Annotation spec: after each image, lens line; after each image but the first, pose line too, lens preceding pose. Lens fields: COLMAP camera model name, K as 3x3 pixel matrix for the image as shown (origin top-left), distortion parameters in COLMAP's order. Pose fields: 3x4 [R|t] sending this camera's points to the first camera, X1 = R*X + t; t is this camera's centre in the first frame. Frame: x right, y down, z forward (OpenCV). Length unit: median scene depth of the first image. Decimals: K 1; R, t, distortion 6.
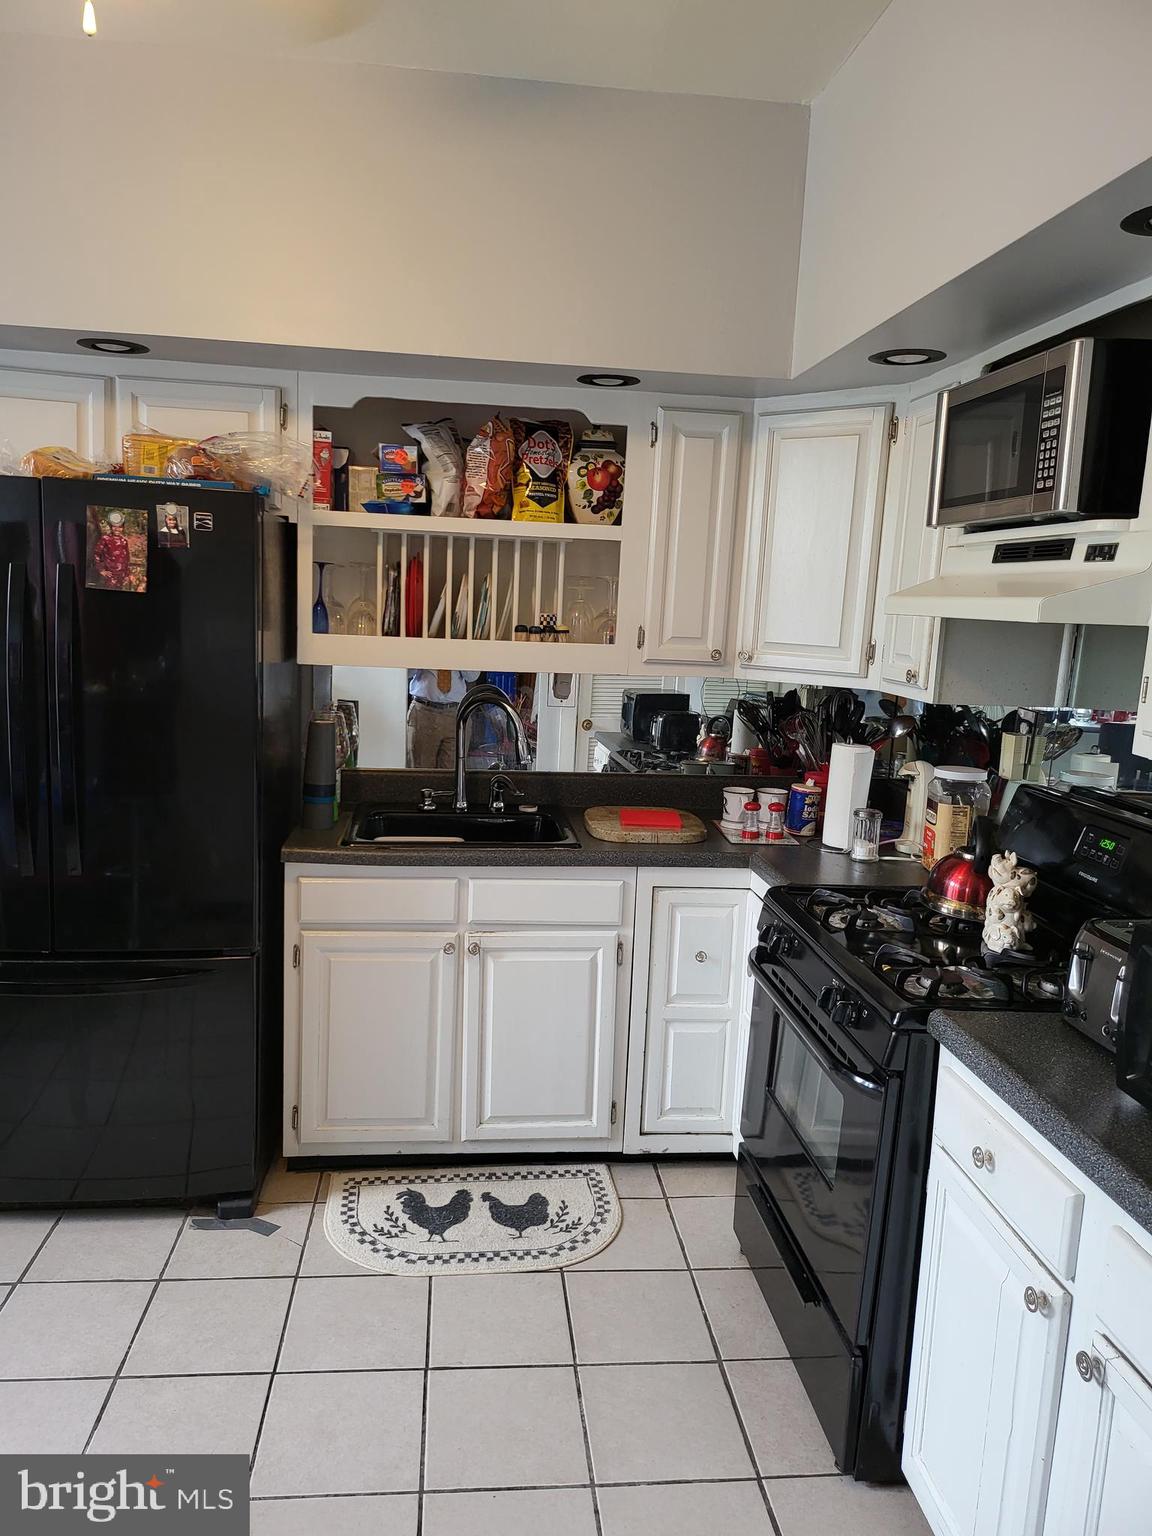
lens RADIAL K [[1061.3, 0, 576.0], [0, 1061.3, 768.0], [0, 0, 1]] dist [-0.005063, -0.001049]
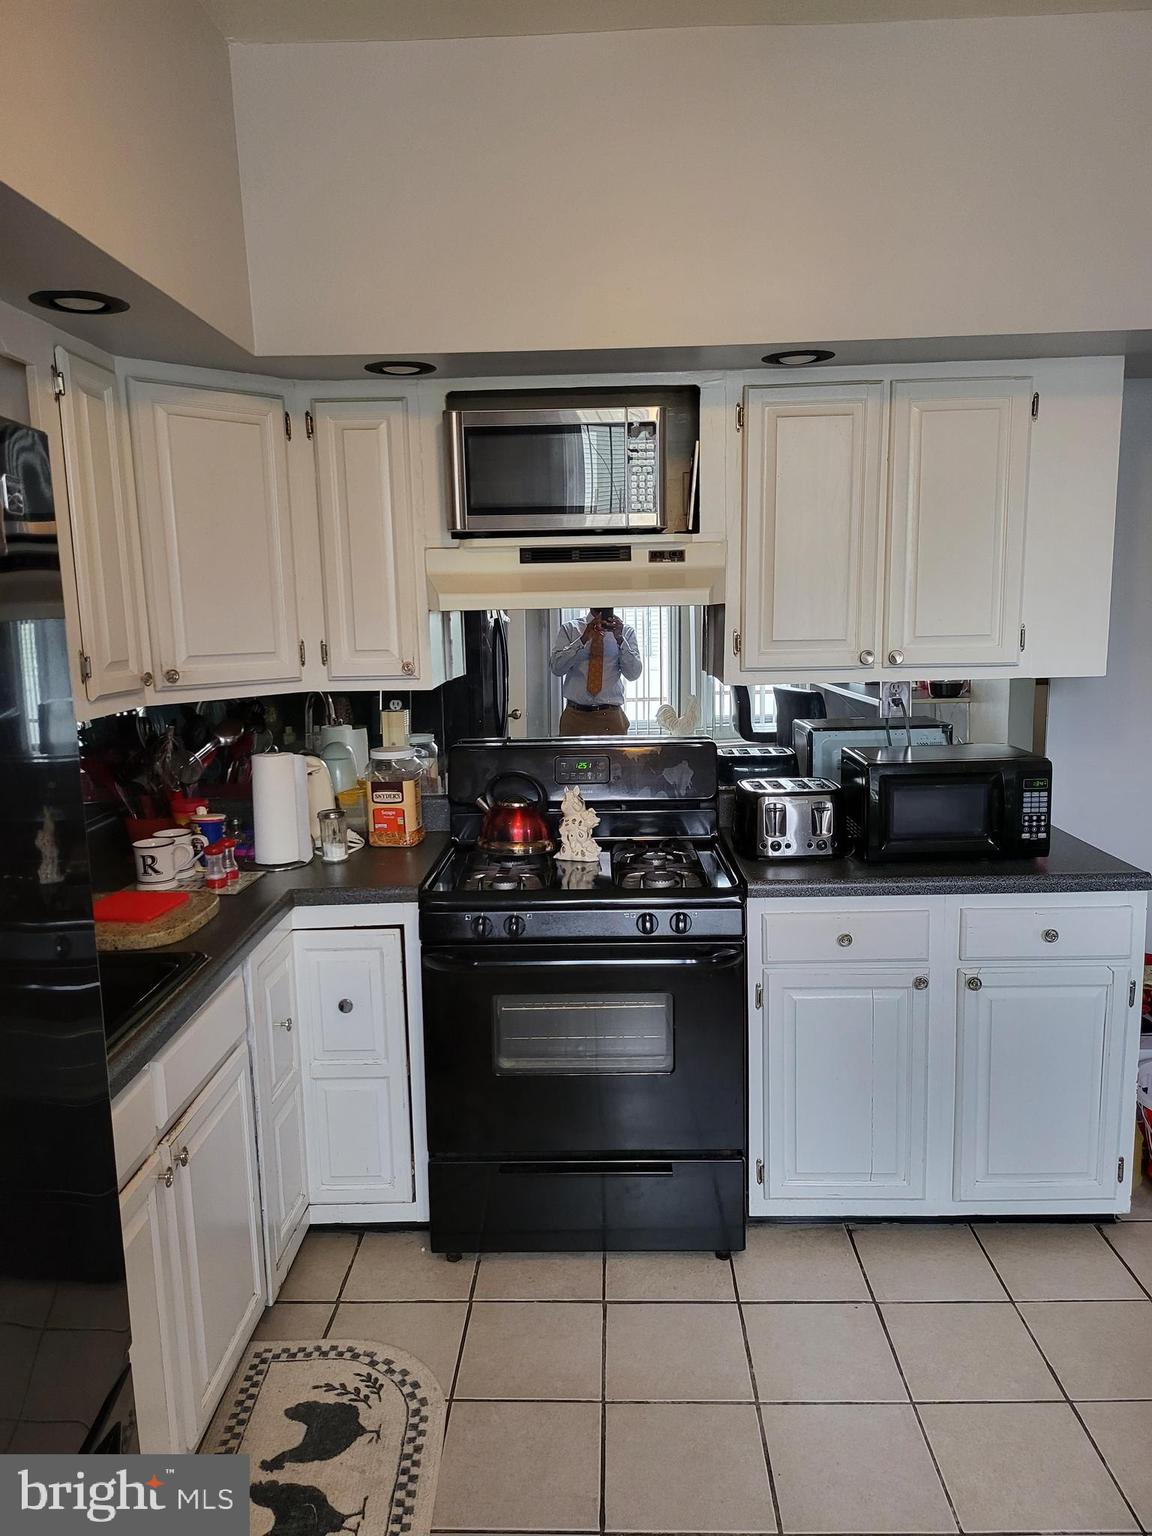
lens RADIAL K [[1093.6, 0, 576.0], [0, 1093.6, 768.0], [0, 0, 1]] dist [0.091857, -0.003614]
pose [[0.138445, -0.192121, 0.971557, -0.768946], [0.189255, 0.968057, 0.164460, -0.140484], [-0.972119, 0.161104, 0.170382, 0.663048]]
